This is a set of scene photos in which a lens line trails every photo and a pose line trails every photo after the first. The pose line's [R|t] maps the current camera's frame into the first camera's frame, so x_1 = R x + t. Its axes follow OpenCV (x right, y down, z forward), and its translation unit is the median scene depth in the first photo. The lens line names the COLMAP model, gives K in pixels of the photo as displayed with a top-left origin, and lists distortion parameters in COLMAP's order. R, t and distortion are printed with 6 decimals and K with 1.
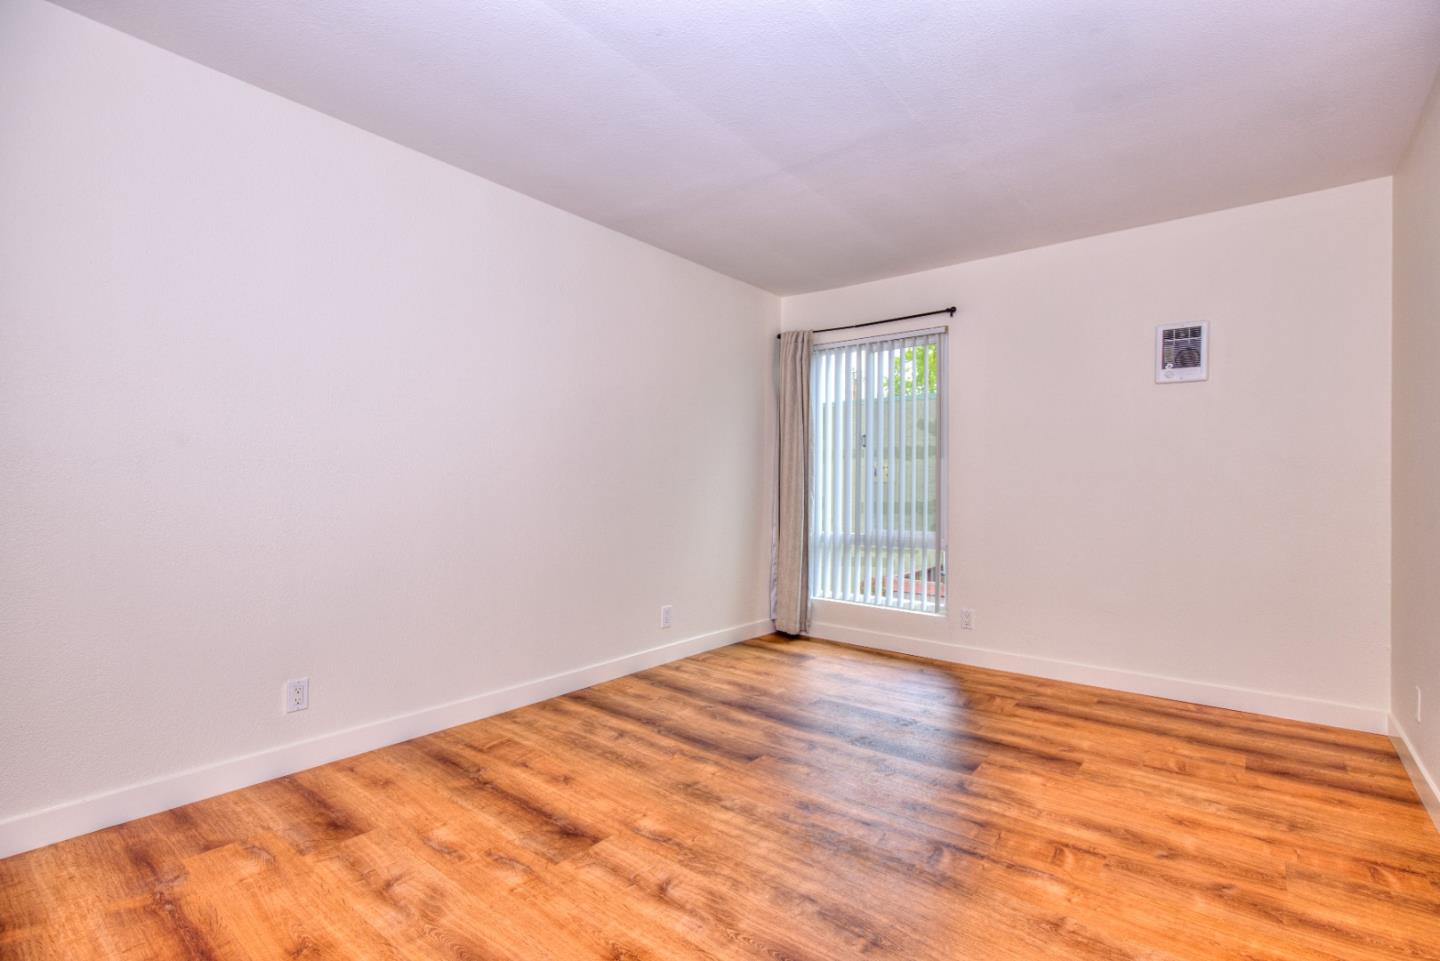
lens RADIAL K [[660.8, 0, 720.3], [0, 660.8, 485.9], [0, 0, 1]] dist [-0.001512, -0.000144]
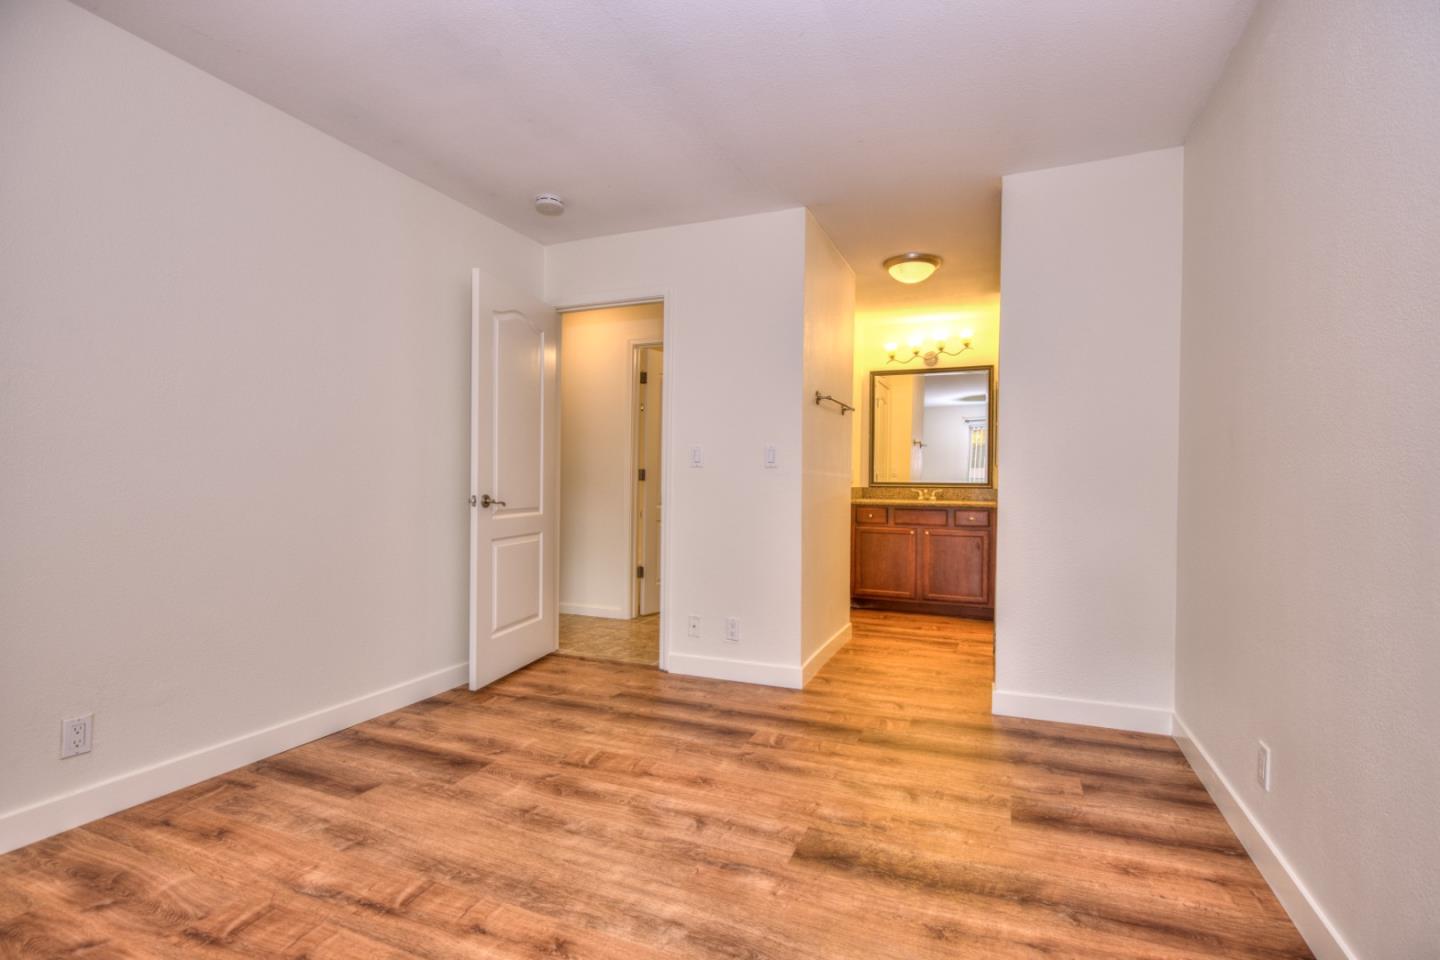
lens RADIAL K [[660.8, 0, 723.0], [0, 660.8, 481.7], [0, 0, 1]] dist [-0.001512, -0.000144]
pose [[-0.959949, -0.014241, -0.279814, 0.191021], [-0.012608, 0.999891, -0.007636, 0.019094], [0.279892, -0.003803, -0.960024, 1.956914]]
